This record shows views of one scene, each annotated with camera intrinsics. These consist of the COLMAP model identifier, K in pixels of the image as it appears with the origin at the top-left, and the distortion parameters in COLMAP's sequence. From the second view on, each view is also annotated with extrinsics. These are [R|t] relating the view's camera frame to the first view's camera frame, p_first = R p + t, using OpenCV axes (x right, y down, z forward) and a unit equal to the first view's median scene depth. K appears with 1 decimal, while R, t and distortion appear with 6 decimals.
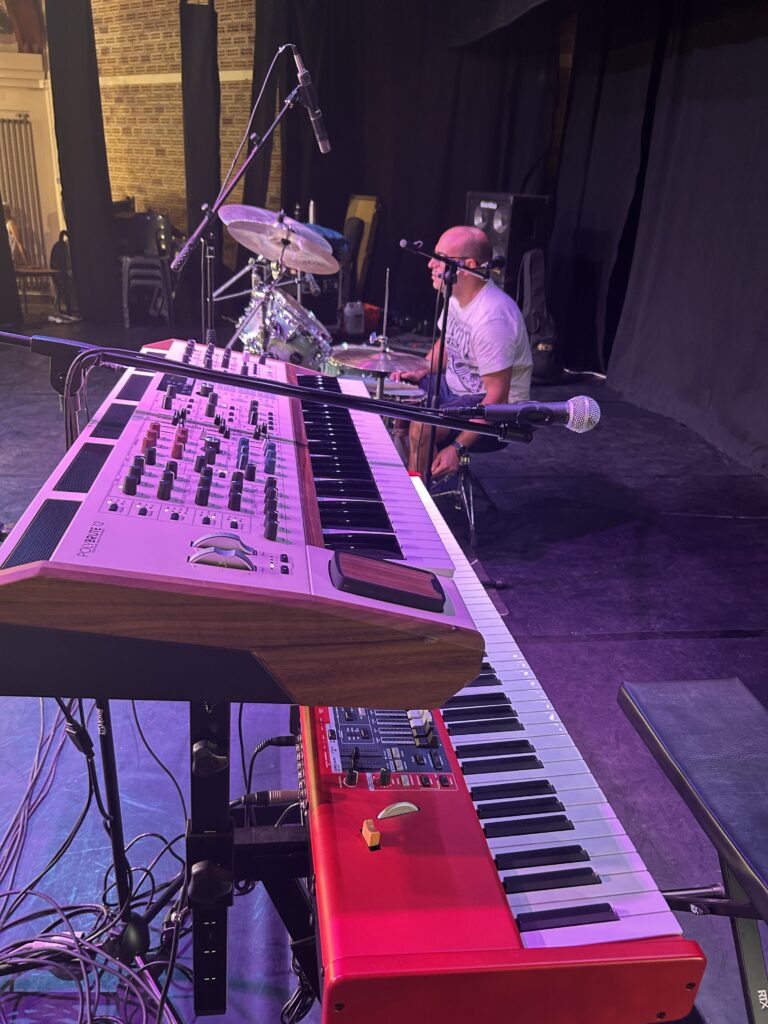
lens RADIAL K [[759.8, 0, 384.0], [0, 759.8, 512.0], [0, 0, 1]] dist [-0.003209, -0.003538]
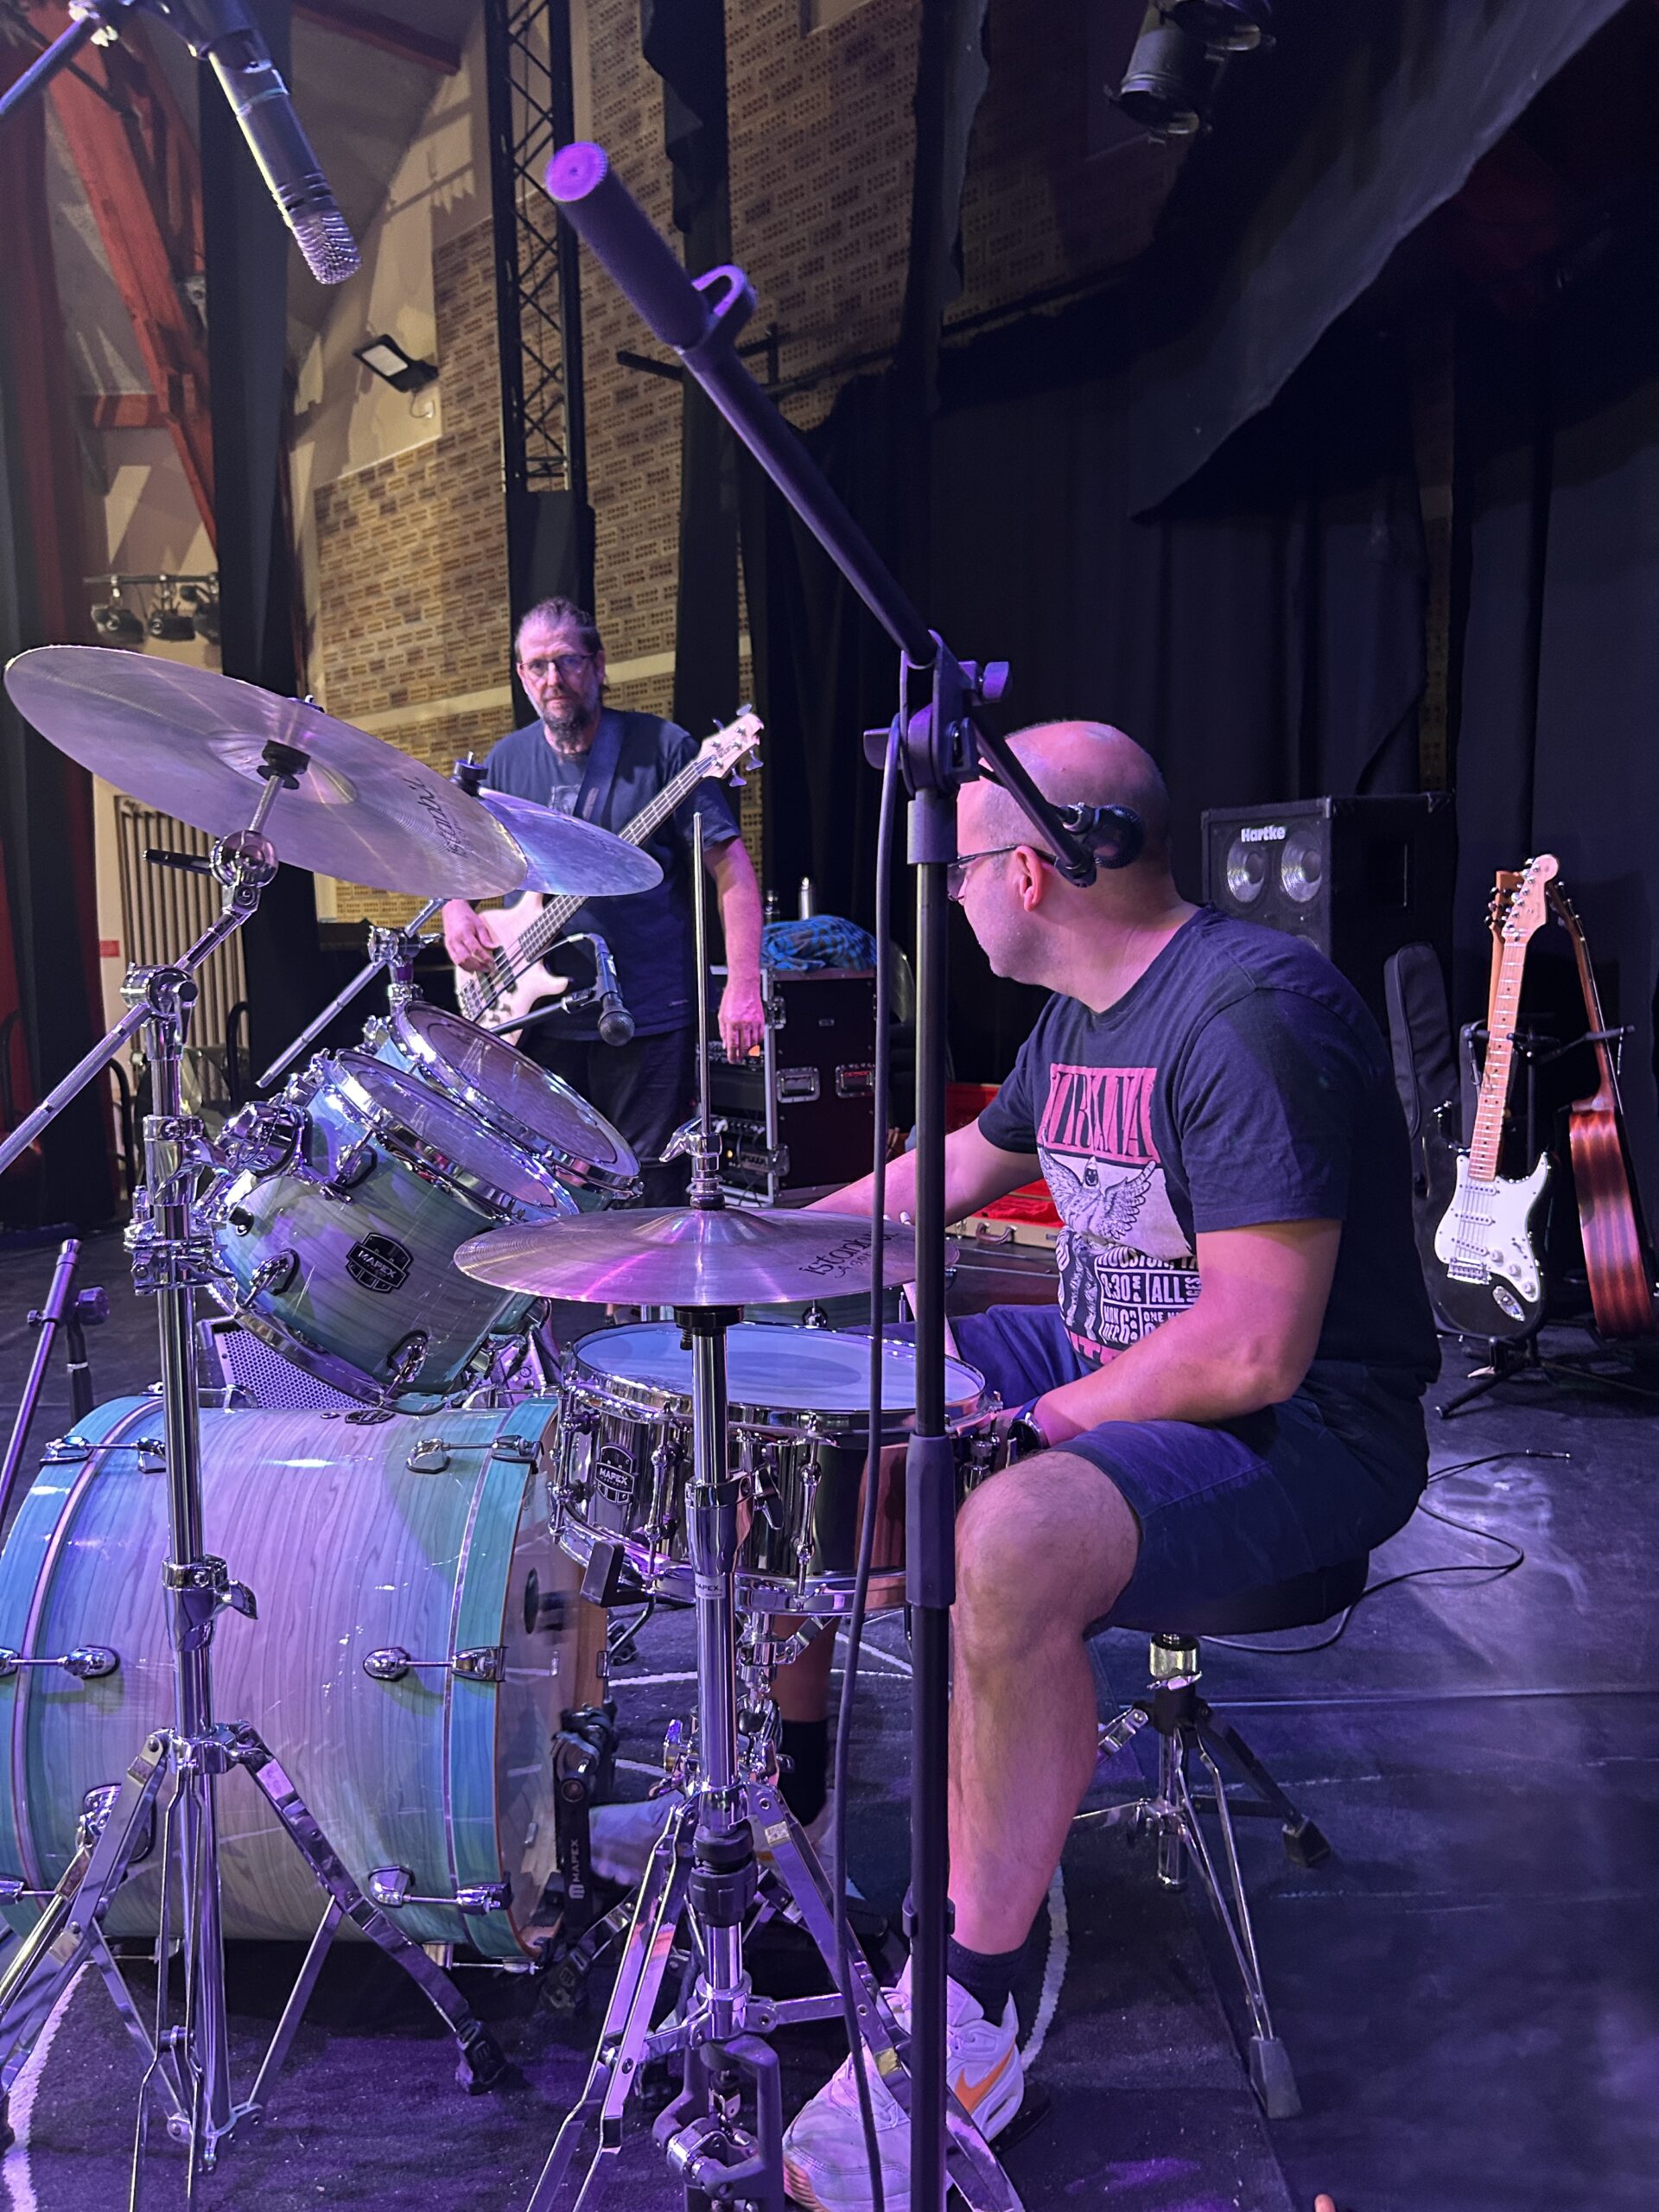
lens RADIAL K [[1641.2, 0, 829.5], [0, 1641.2, 1106.0], [0, 0, 1]] dist [-0.003209, -0.003538]
pose [[0.986829, -0.057031, -0.151383, 0.039455], [0.008770, 0.953279, -0.301964, -0.042643], [0.161531, 0.296659, 0.941223, 0.238432]]
